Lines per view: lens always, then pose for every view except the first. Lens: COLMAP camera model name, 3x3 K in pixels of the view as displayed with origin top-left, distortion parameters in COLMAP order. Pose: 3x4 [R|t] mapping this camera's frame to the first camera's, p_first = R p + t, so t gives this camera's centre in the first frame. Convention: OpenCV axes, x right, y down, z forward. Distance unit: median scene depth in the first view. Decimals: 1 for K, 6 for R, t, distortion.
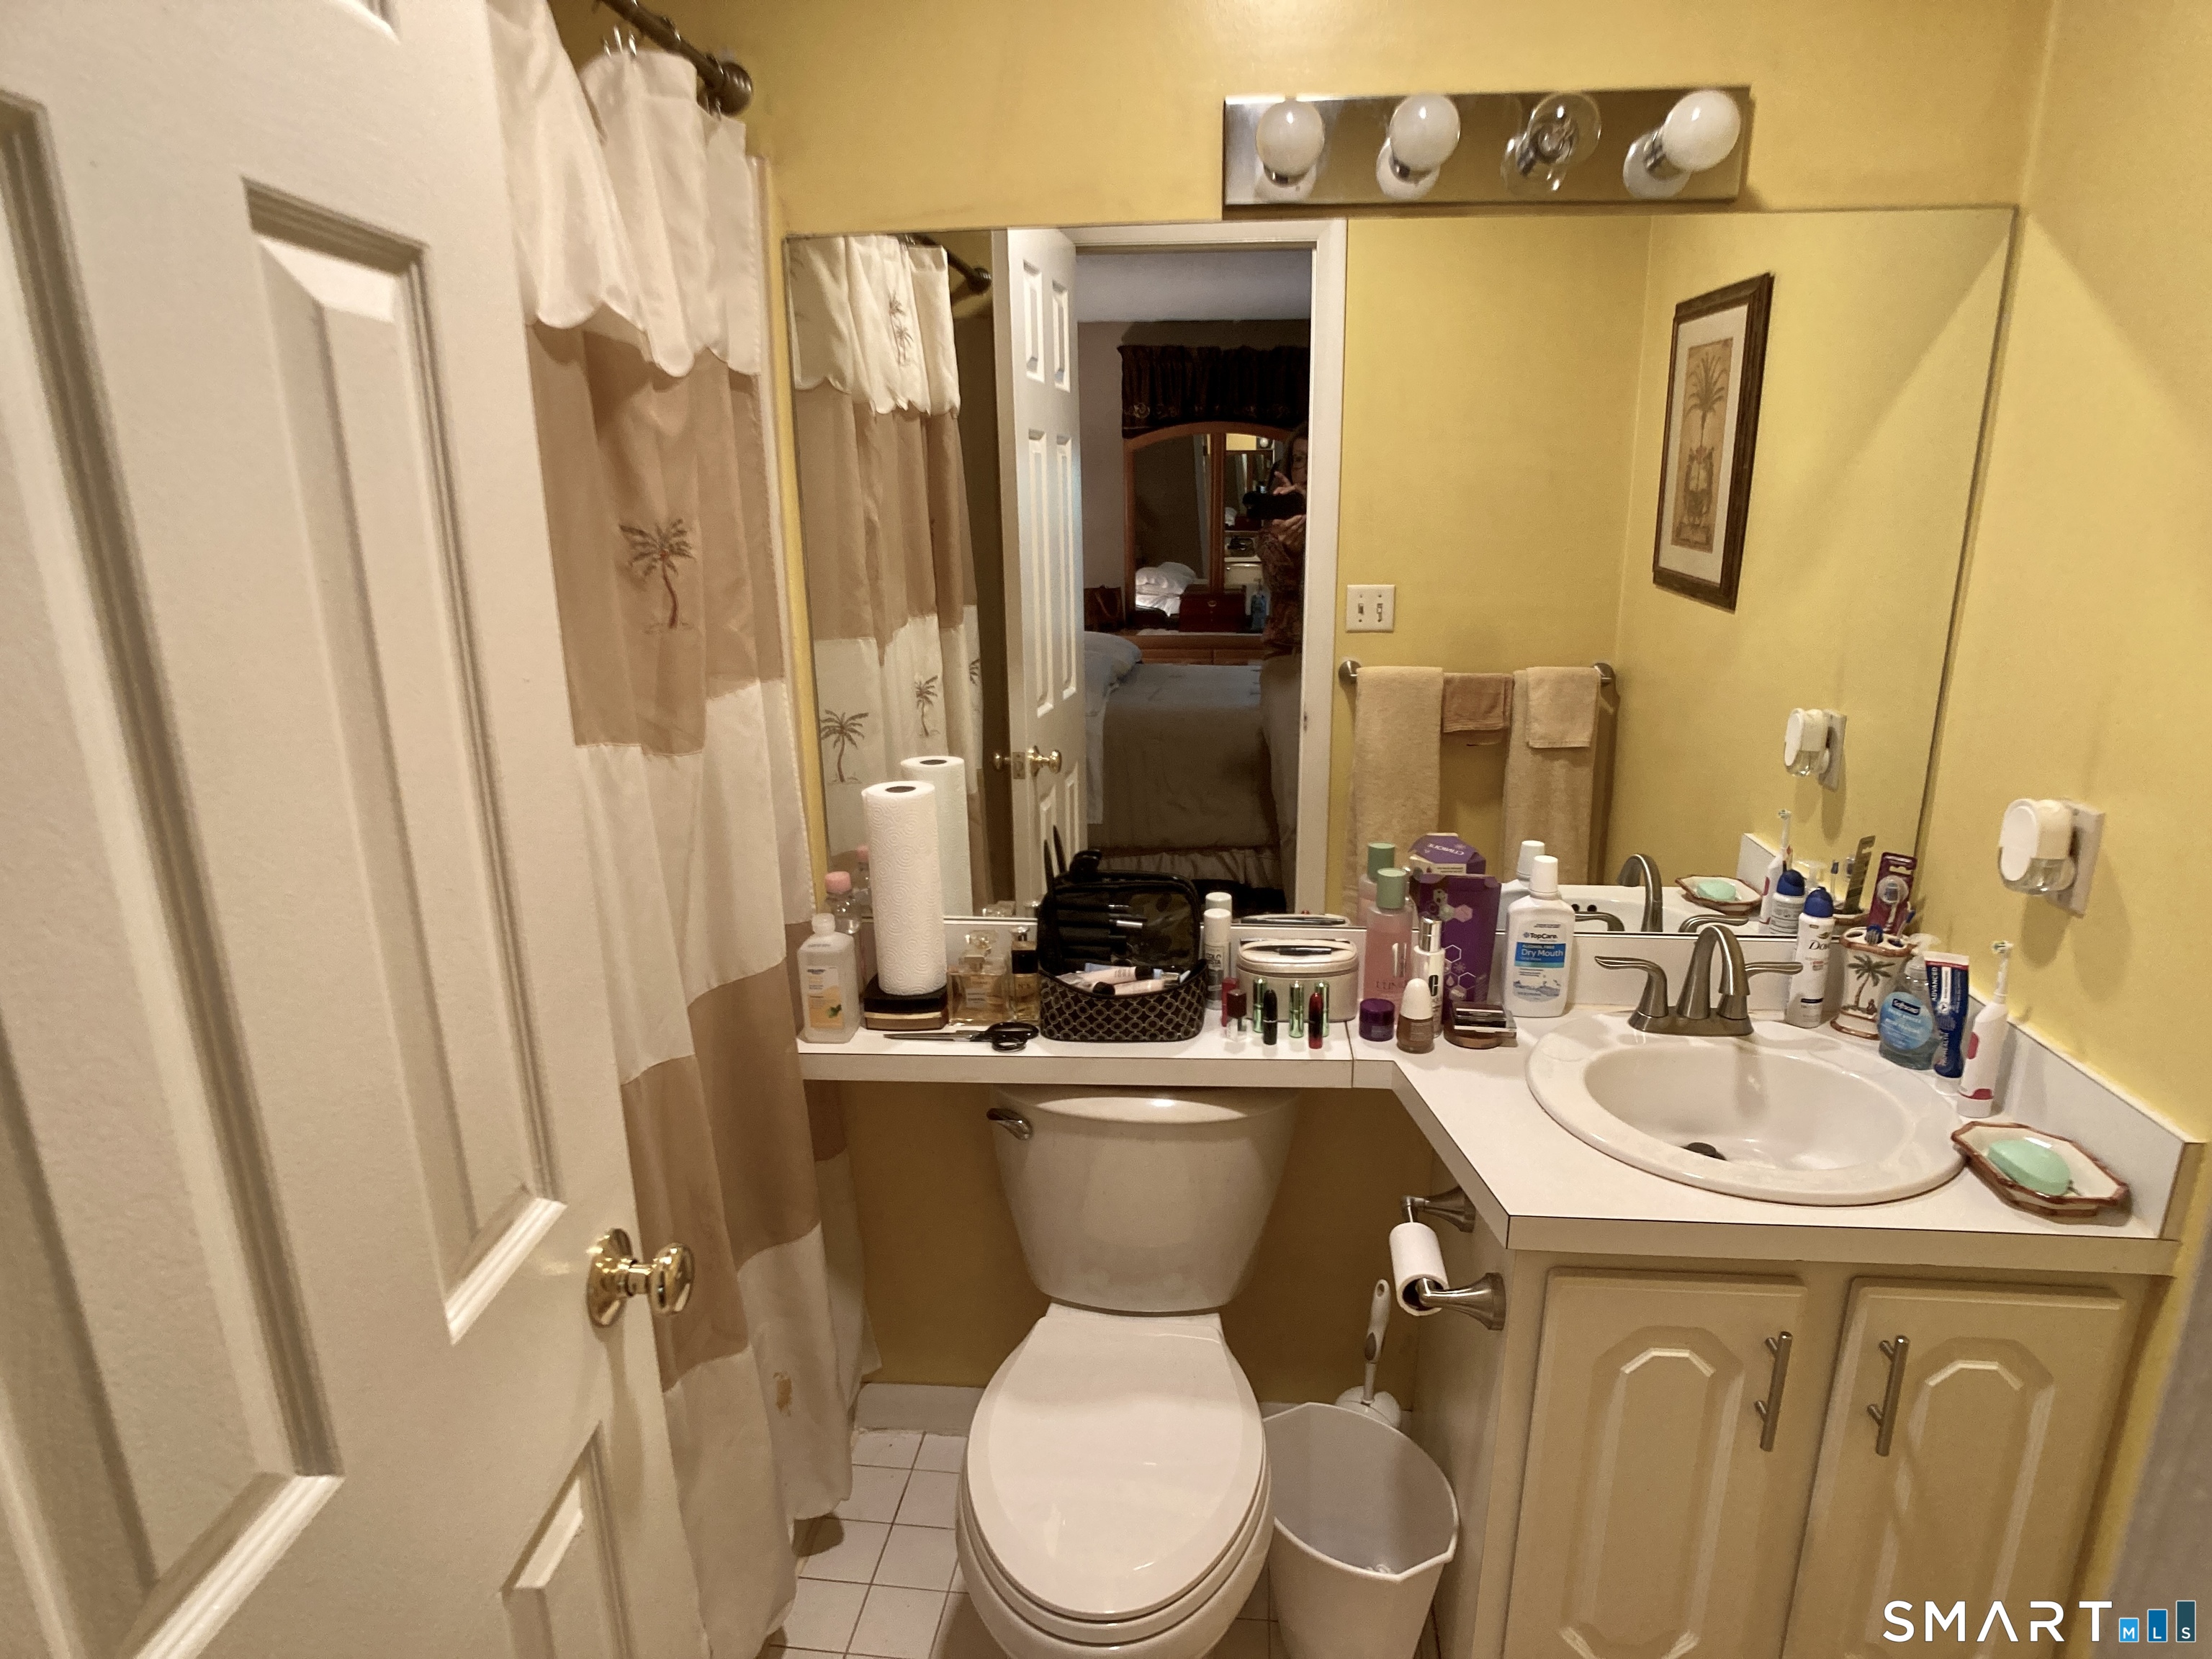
lens RADIAL K [[1312.1, 0, 1111.8], [0, 1312.1, 826.2], [0, 0, 1]] dist [-0.004268, 0.002533]
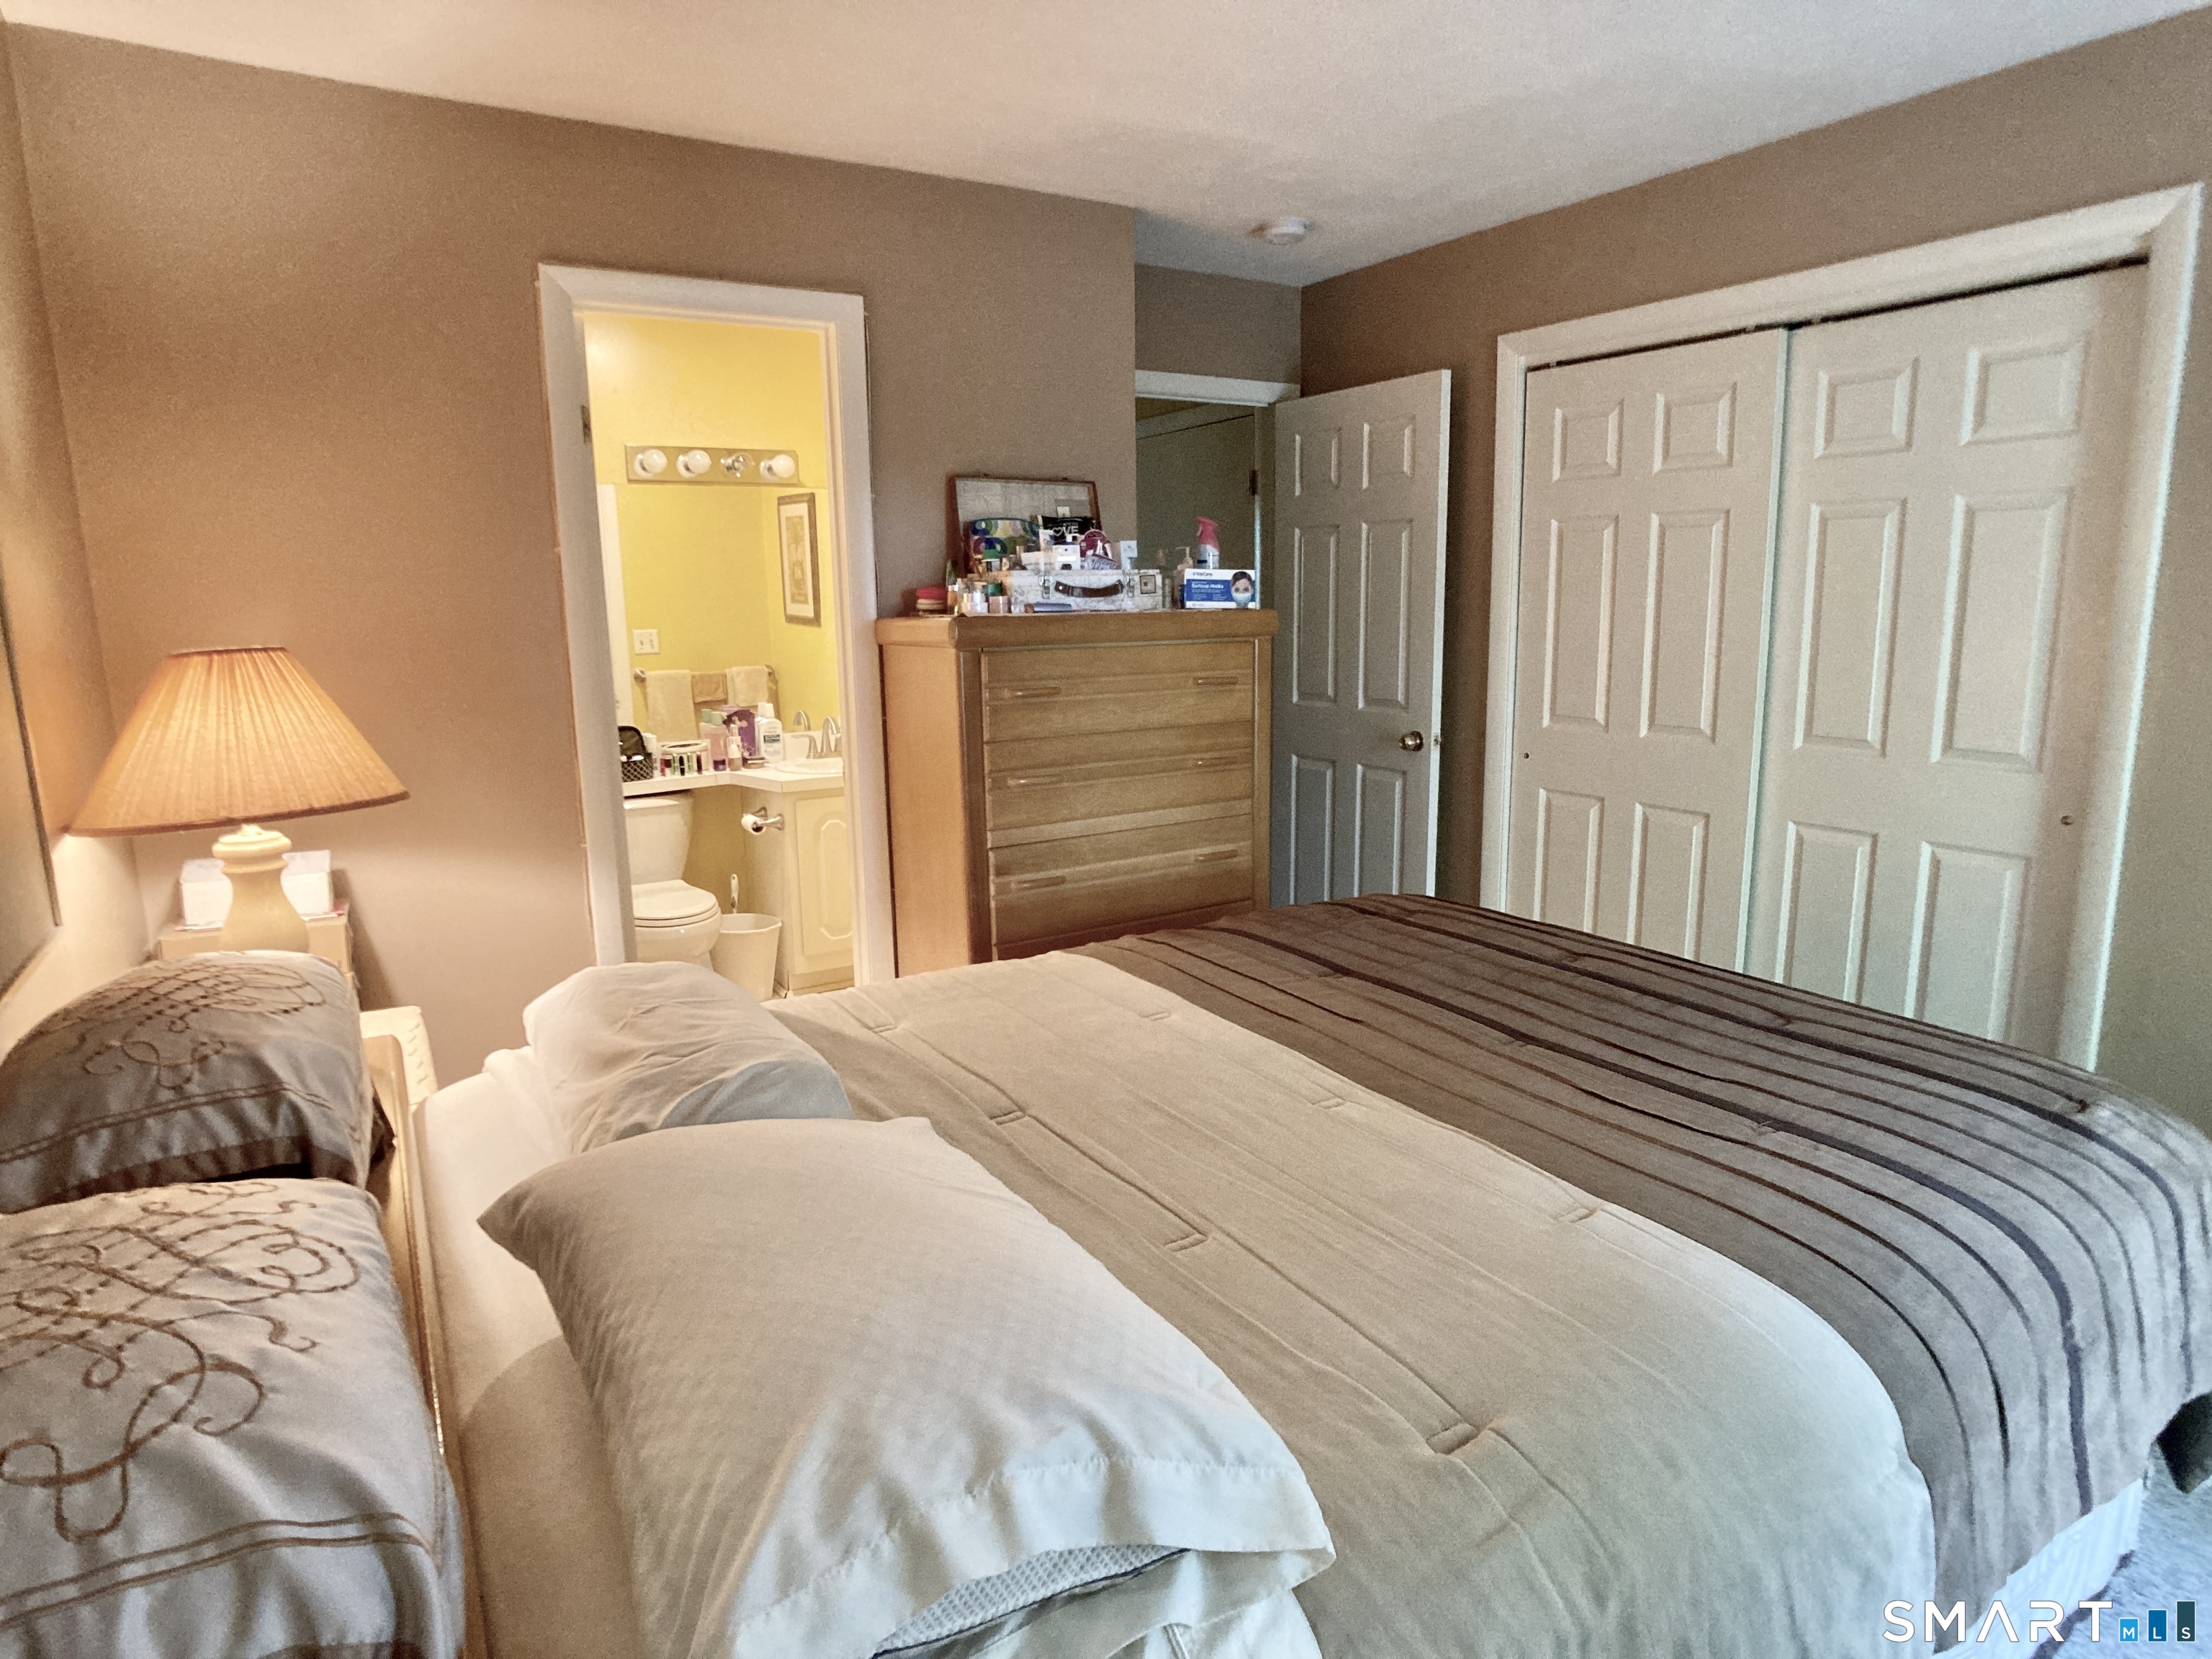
lens RADIAL K [[1312.1, 0, 1108.8], [0, 1312.1, 822.3], [0, 0, 1]] dist [-0.004268, 0.002533]
pose [[0.802981, -0.119053, 0.583993, -0.515286], [0.163779, 0.986201, -0.024146, 0.314648], [-0.573060, 0.115035, 0.811400, -1.140295]]
